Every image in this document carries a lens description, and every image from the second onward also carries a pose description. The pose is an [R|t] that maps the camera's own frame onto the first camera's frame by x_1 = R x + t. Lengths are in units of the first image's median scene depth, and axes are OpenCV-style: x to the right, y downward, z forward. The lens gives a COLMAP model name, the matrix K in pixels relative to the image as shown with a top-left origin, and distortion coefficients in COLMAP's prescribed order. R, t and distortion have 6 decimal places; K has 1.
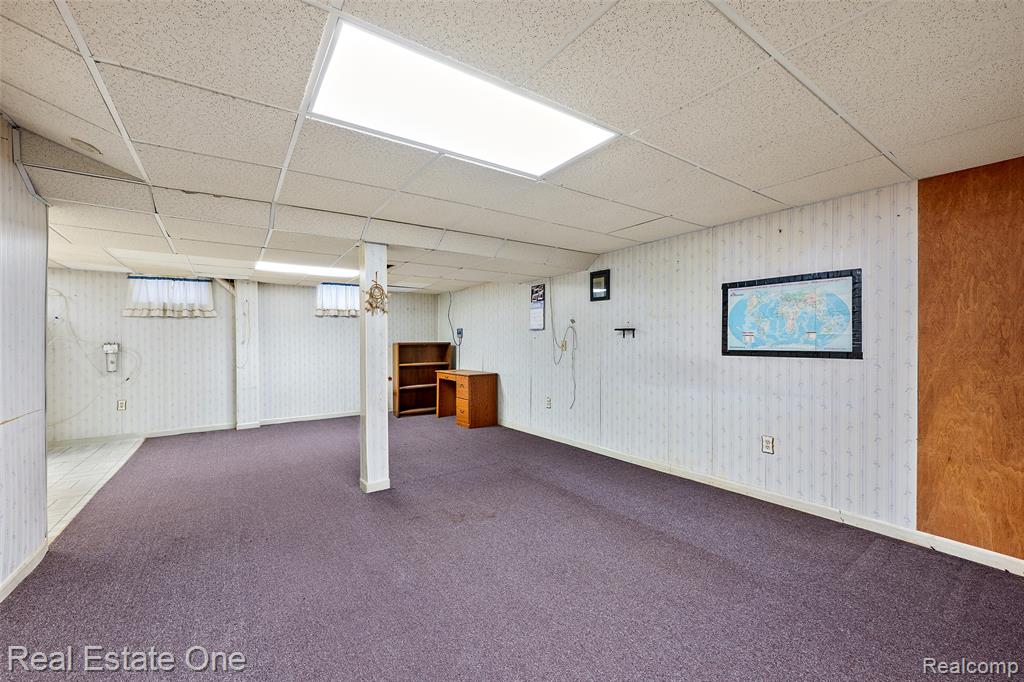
lens RADIAL K [[412.5, 0, 515.5], [0, 412.5, 340.1], [0, 0, 1]] dist [-0.001631, -0.000064]
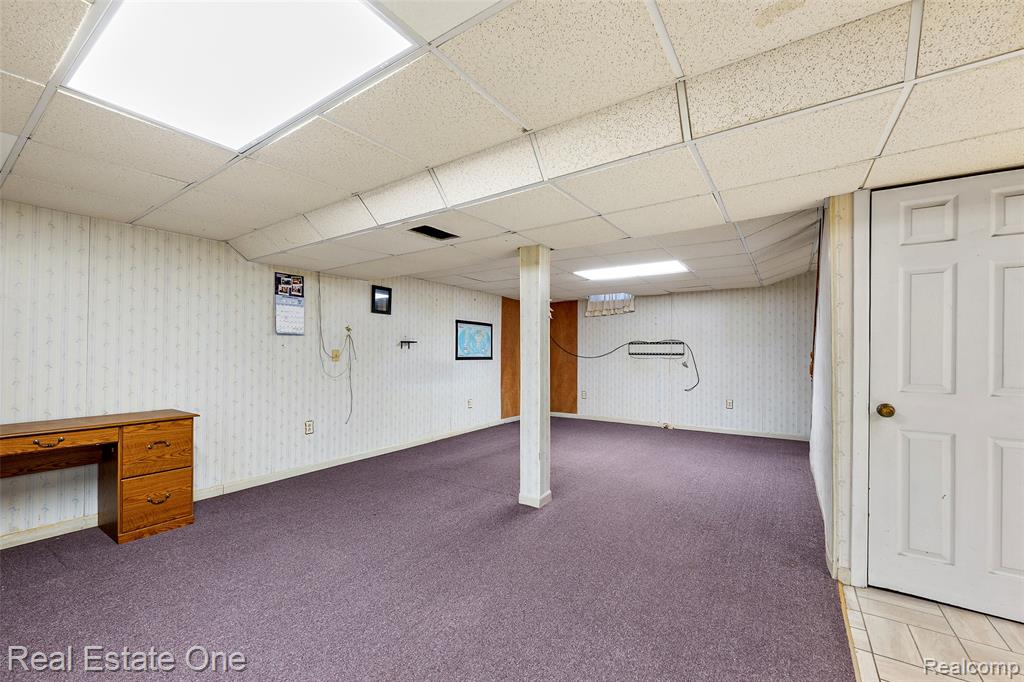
lens RADIAL K [[412.5, 0, 509.4], [0, 412.5, 348.9], [0, 0, 1]] dist [-0.001631, -0.000064]
pose [[-0.355388, 0.014491, 0.934607, -1.233411], [-0.005934, 0.999825, -0.017758, 0.019390], [-0.934700, -0.011857, -0.355240, 1.412684]]
